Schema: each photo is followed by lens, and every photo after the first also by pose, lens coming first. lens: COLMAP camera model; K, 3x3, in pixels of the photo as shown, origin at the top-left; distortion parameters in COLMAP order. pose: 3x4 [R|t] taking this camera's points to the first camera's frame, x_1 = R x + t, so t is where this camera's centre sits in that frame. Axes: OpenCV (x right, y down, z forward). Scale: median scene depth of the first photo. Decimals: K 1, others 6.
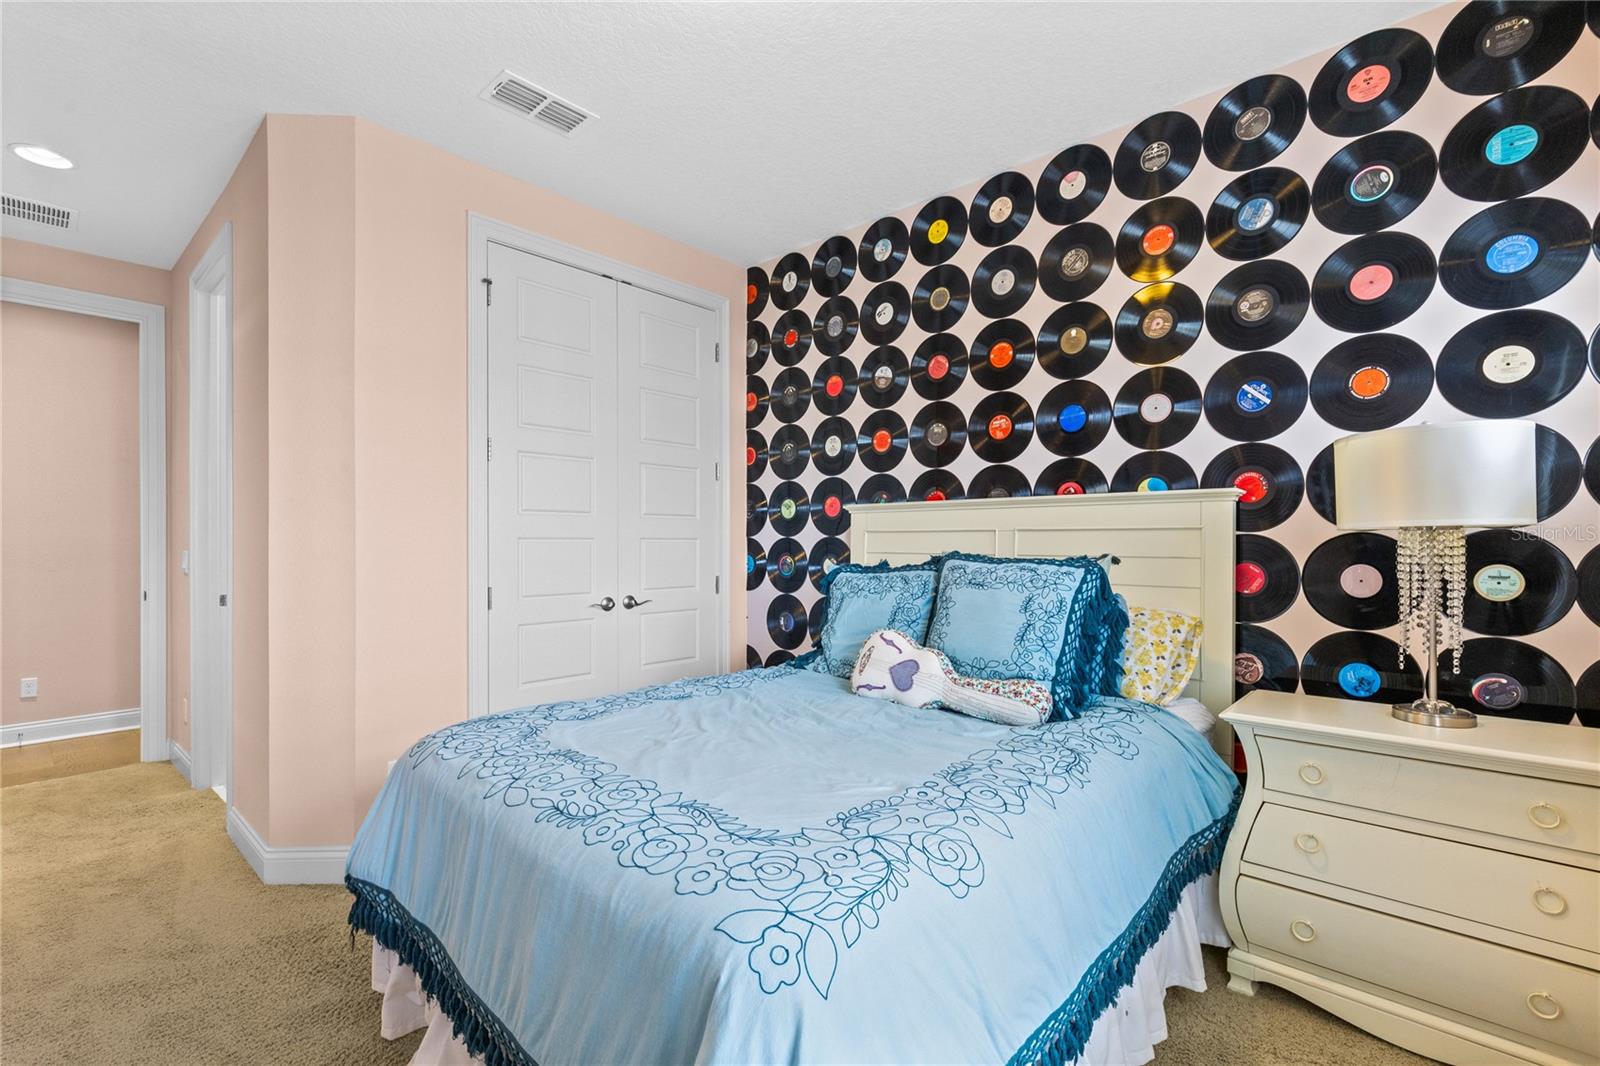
lens RADIAL K [[732.5, 0, 806.1], [0, 732.5, 536.9], [0, 0, 1]] dist [0.003651, -0.000562]
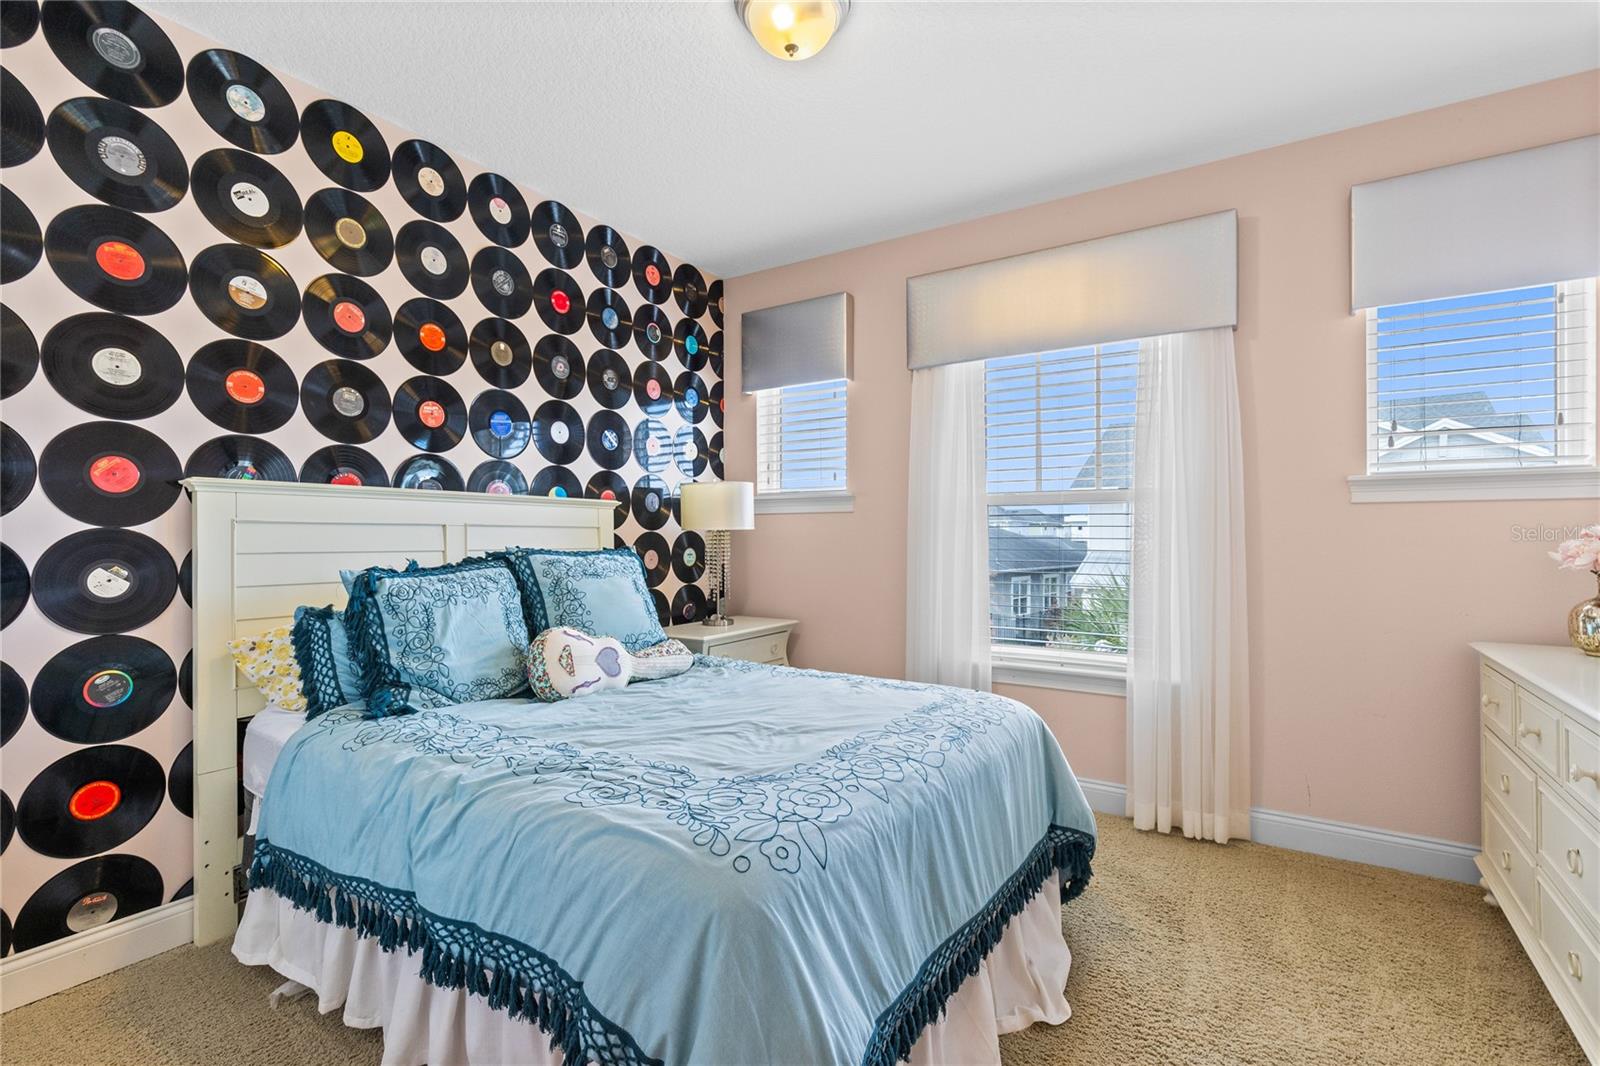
lens RADIAL K [[732.5, 0, 805.1], [0, 732.5, 533.9], [0, 0, 1]] dist [0.003651, -0.000562]
pose [[-0.189673, -0.000189, 0.981847, -0.820689], [-0.008799, 0.999960, -0.001508, 0.000400], [-0.981808, -0.008925, -0.189667, 0.779395]]
